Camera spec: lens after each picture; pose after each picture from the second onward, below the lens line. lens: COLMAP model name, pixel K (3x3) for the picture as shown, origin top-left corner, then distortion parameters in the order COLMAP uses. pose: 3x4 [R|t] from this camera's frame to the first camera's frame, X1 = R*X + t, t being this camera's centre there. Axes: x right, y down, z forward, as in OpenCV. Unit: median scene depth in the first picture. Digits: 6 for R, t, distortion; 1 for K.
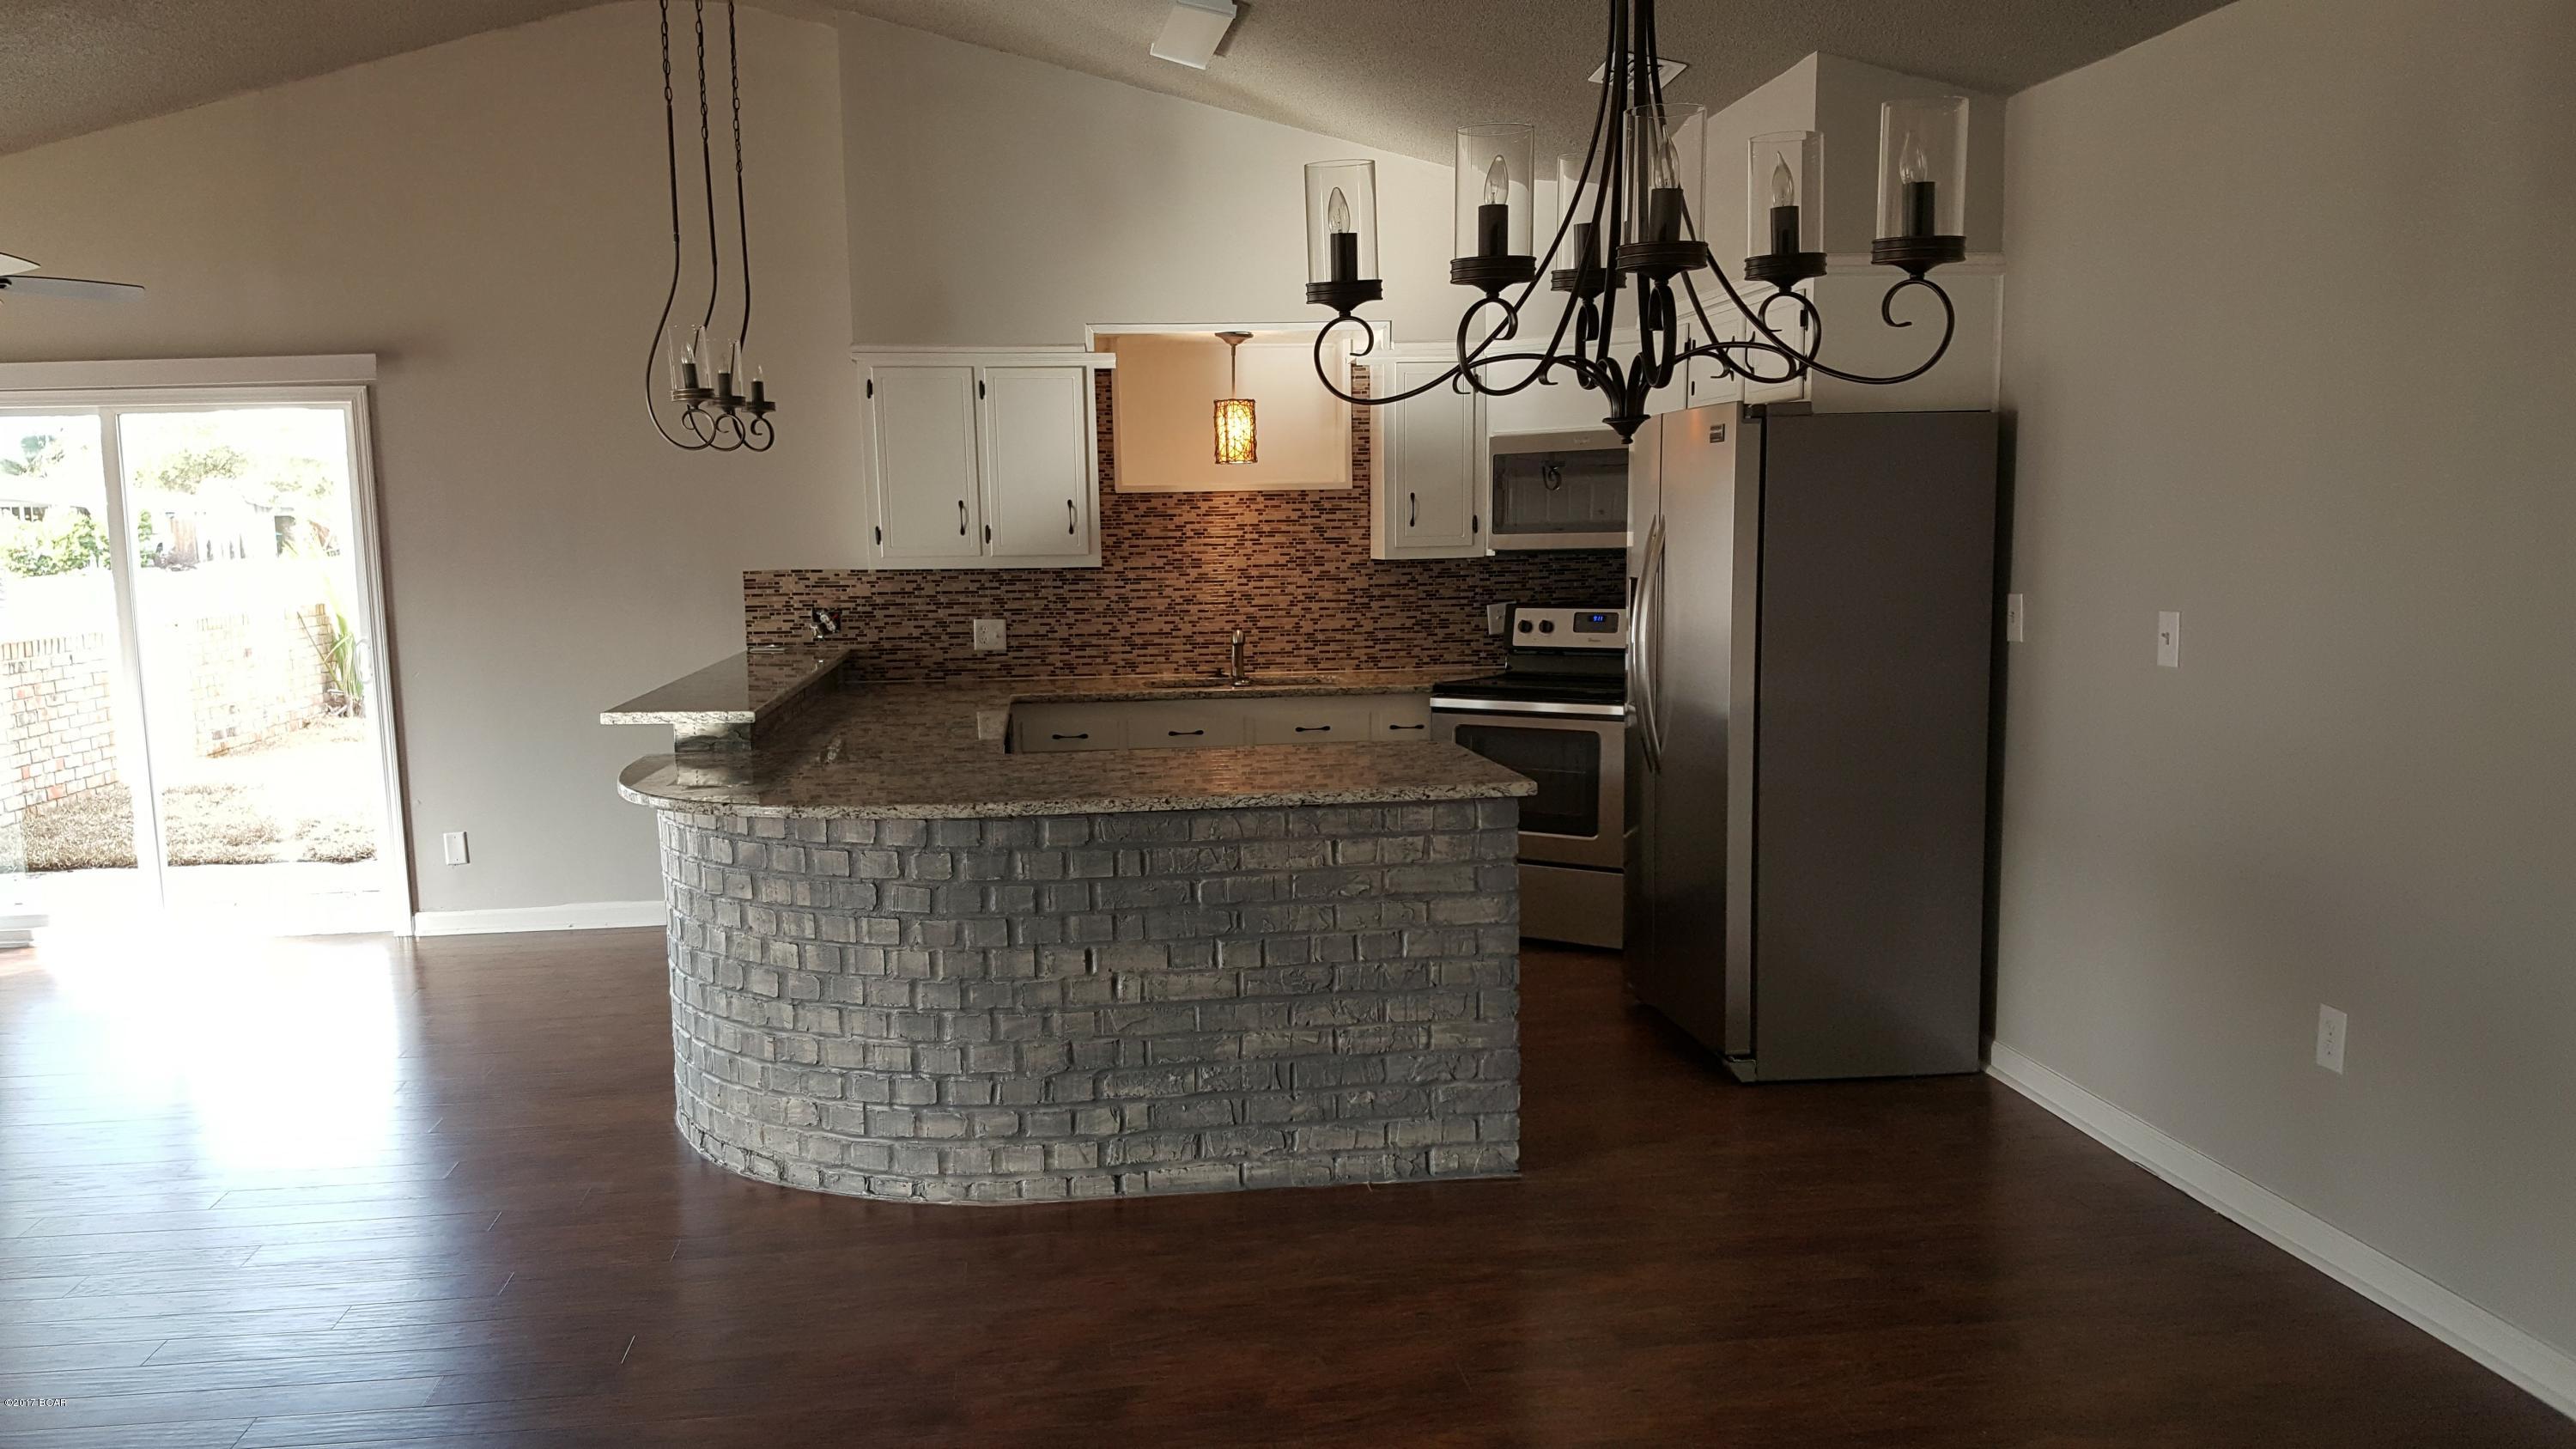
lens RADIAL K [[1906.1, 0, 1266.1], [0, 1906.1, 775.5], [0, 0, 1]] dist [0.242571, -0.585265]
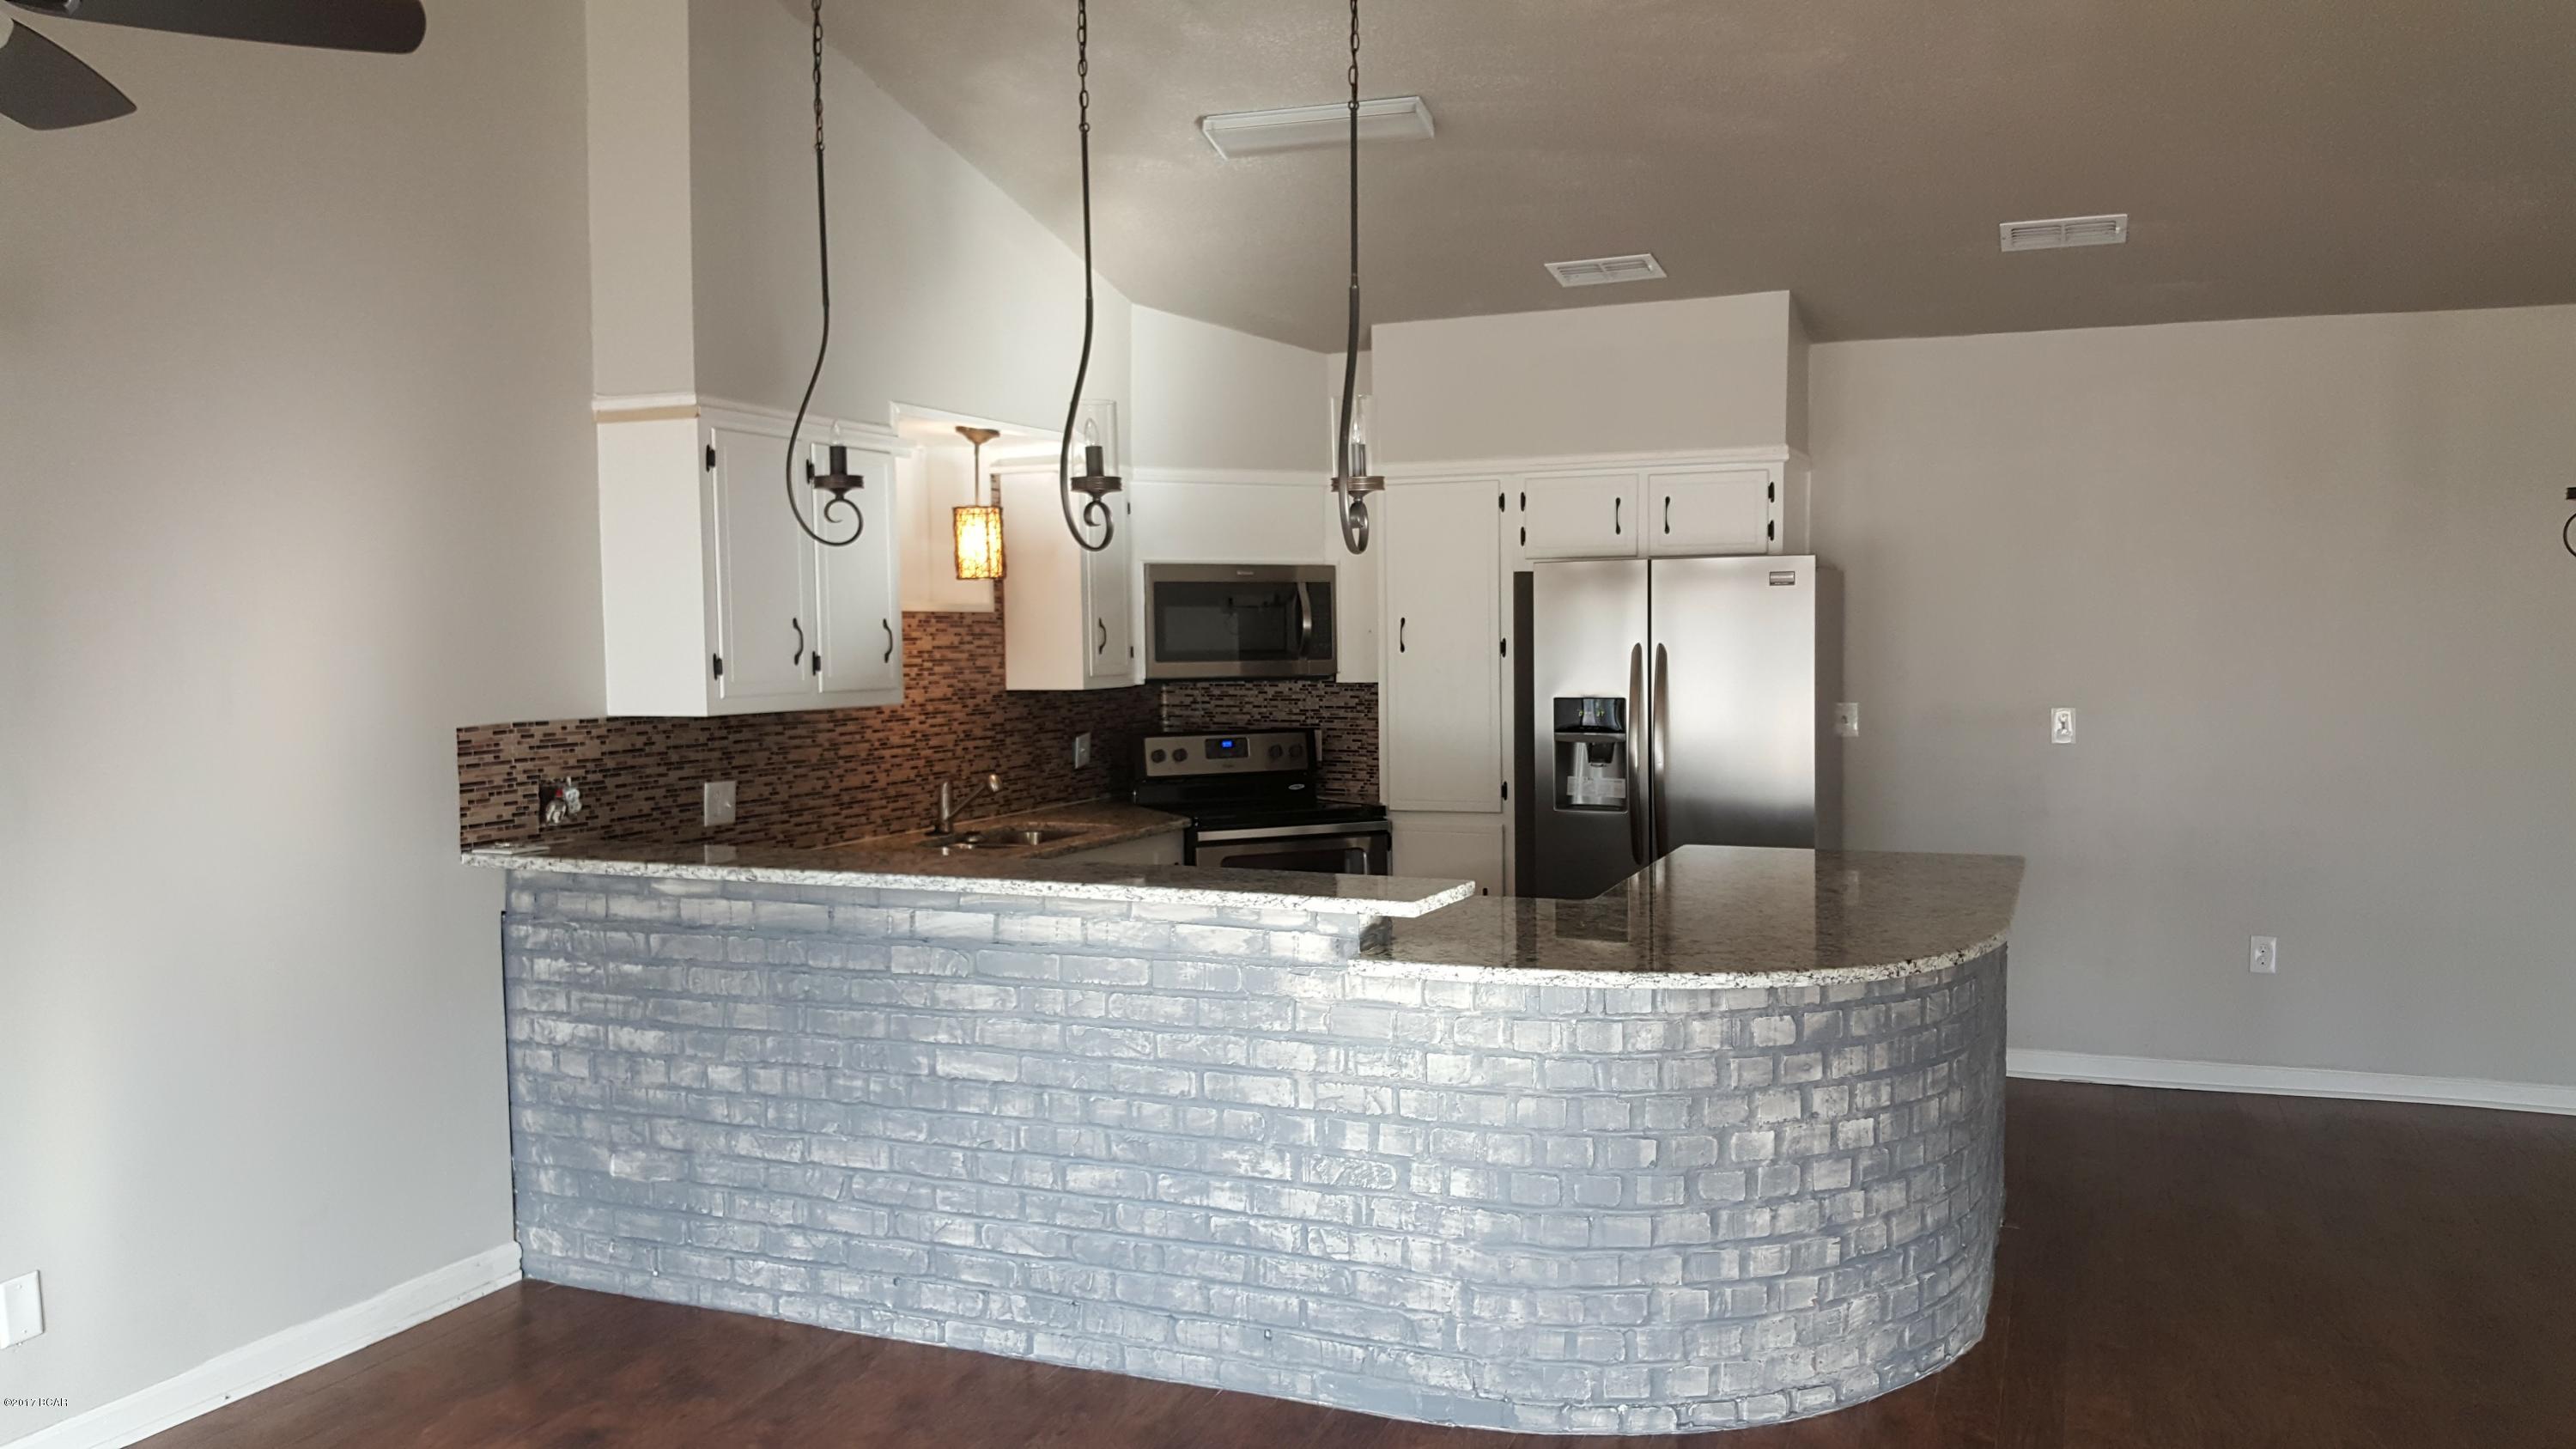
lens RADIAL K [[1914.9, 0, 1260.6], [0, 1914.9, 777.6], [0, 0, 1]] dist [0.238902, -0.593543]
pose [[0.487582, -0.055735, 0.871296, -0.686012], [0.118439, 0.992957, -0.002761, -0.057628], [-0.865006, 0.104542, 0.490749, 0.473912]]
